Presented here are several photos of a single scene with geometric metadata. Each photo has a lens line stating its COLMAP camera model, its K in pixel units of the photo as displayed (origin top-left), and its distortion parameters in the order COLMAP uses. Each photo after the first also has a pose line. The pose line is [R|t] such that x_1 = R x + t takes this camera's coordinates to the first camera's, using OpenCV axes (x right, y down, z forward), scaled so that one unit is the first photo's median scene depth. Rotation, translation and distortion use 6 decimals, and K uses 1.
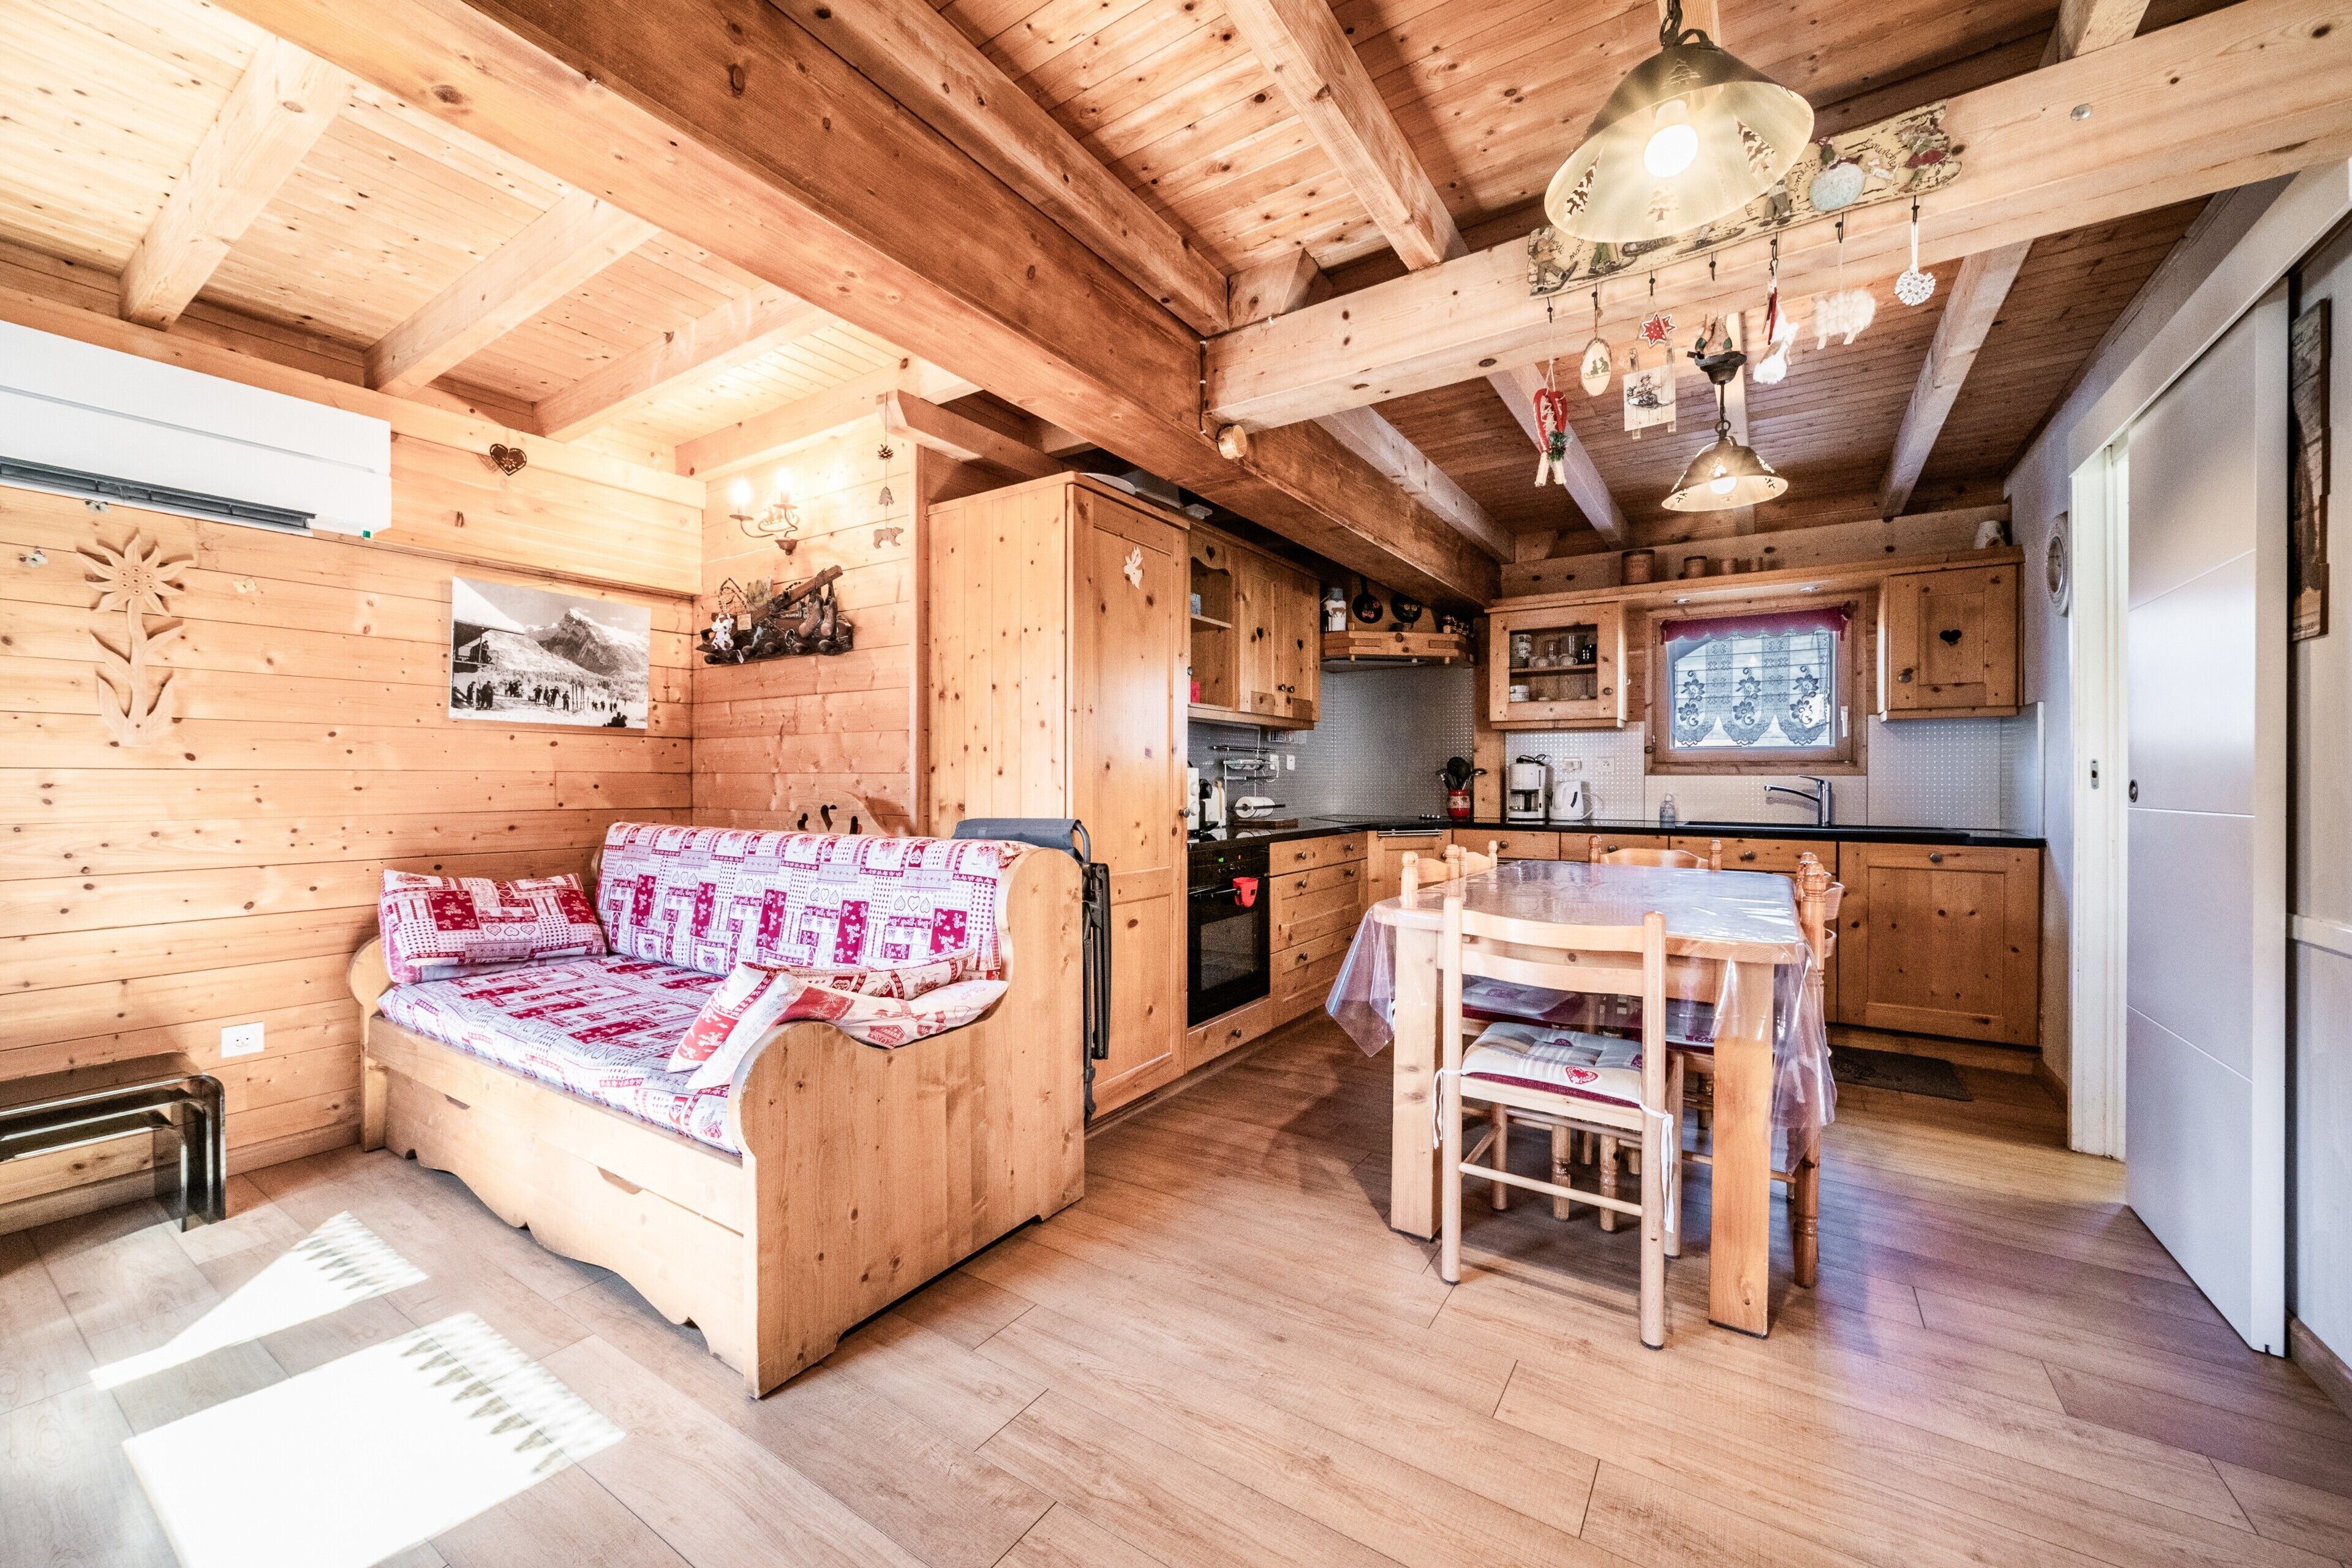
lens RADIAL K [[906.4, 0, 1189.4], [0, 906.4, 782.9], [0, 0, 1]] dist [-0.004030, 0.000968]
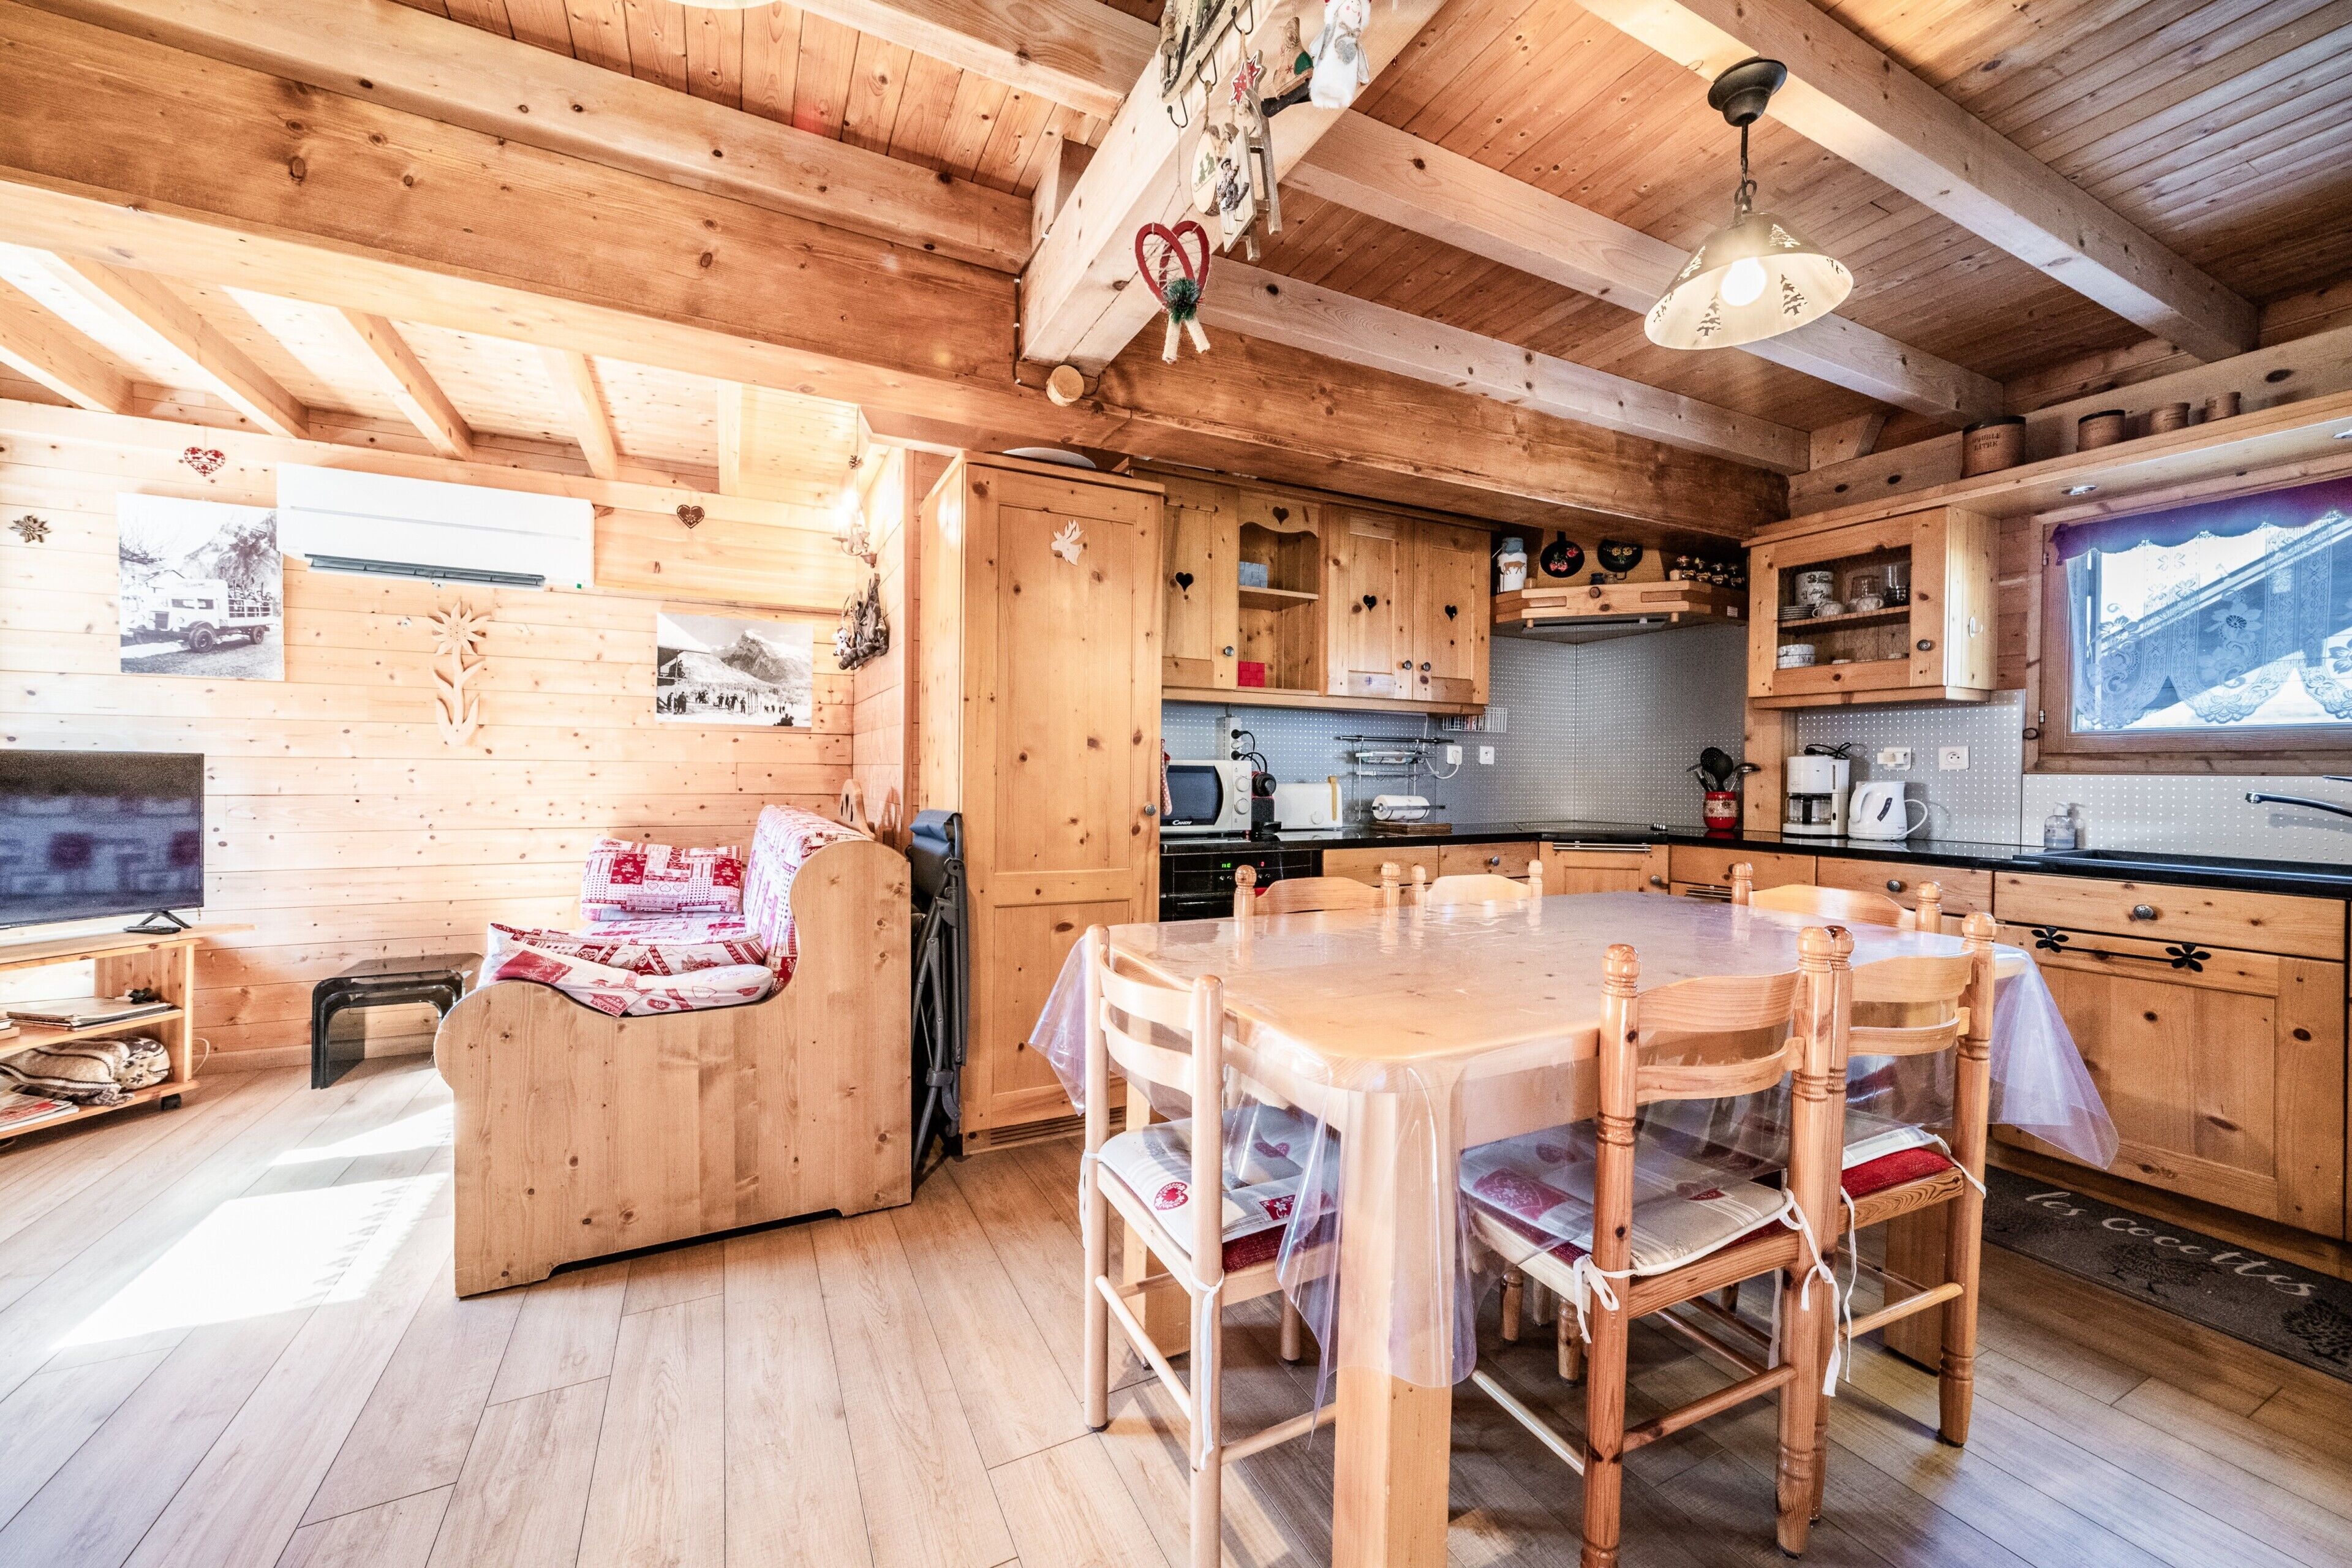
lens RADIAL K [[906.4, 0, 1183.3], [0, 906.4, 783.7], [0, 0, 1]] dist [-0.004030, 0.000968]
pose [[0.866015, 0.013490, -0.499837, 0.466468], [-0.010943, 0.999908, 0.008027, -0.000409], [0.499899, -0.001482, 0.866082, 0.237686]]
